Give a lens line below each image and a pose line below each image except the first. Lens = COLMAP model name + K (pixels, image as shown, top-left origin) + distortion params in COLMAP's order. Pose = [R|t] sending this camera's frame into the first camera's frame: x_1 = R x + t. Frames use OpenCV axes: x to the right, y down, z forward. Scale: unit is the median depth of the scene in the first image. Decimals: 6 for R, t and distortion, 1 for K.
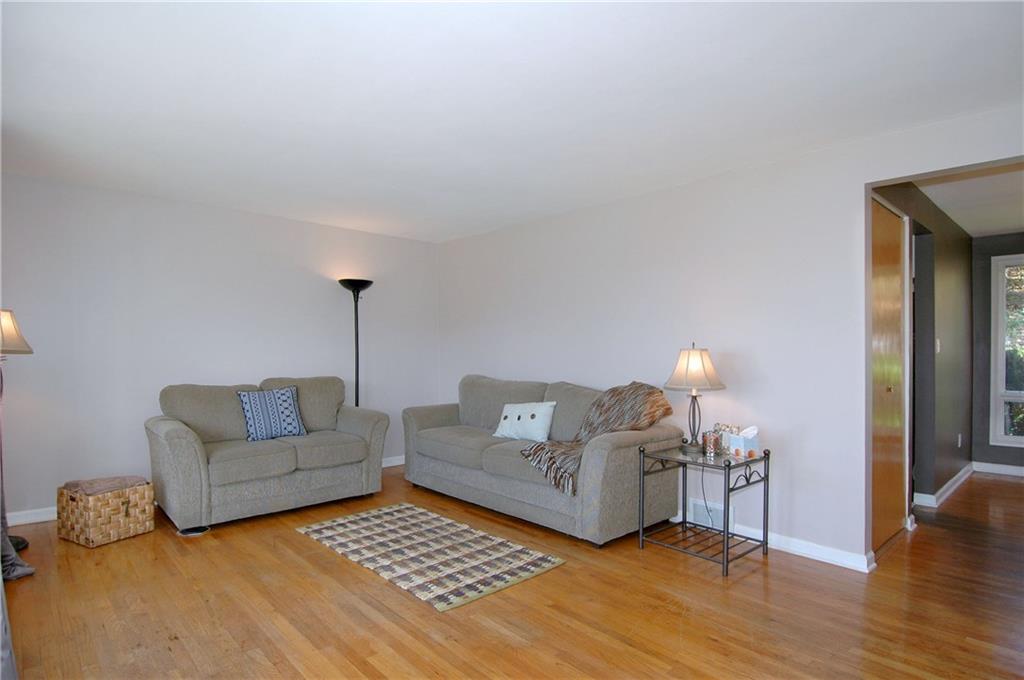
lens RADIAL K [[461.5, 0, 512.0], [0, 461.5, 340.0], [0, 0, 1]] dist [0.001344, -0.000012]
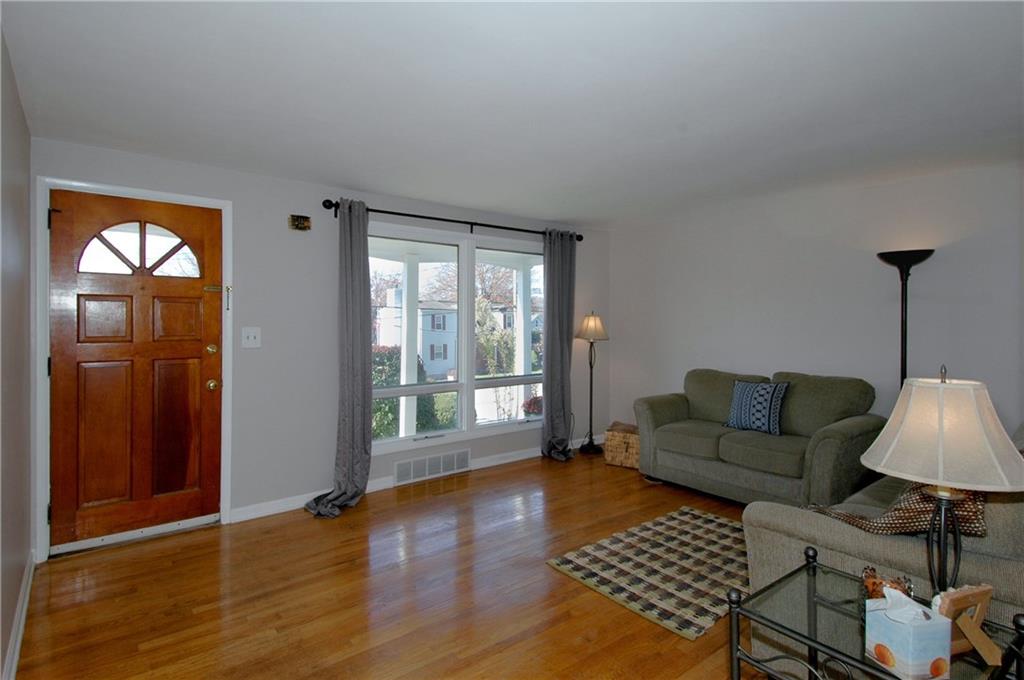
lens RADIAL K [[549.1, 0, 511.5], [0, 549.1, 321.5], [0, 0, 1]] dist [0.043092, -0.000778]
pose [[-0.008698, 0.001643, -0.999961, 1.001255], [0.008124, 0.999966, 0.001573, -0.045525], [0.999929, -0.008110, -0.008711, 0.694959]]
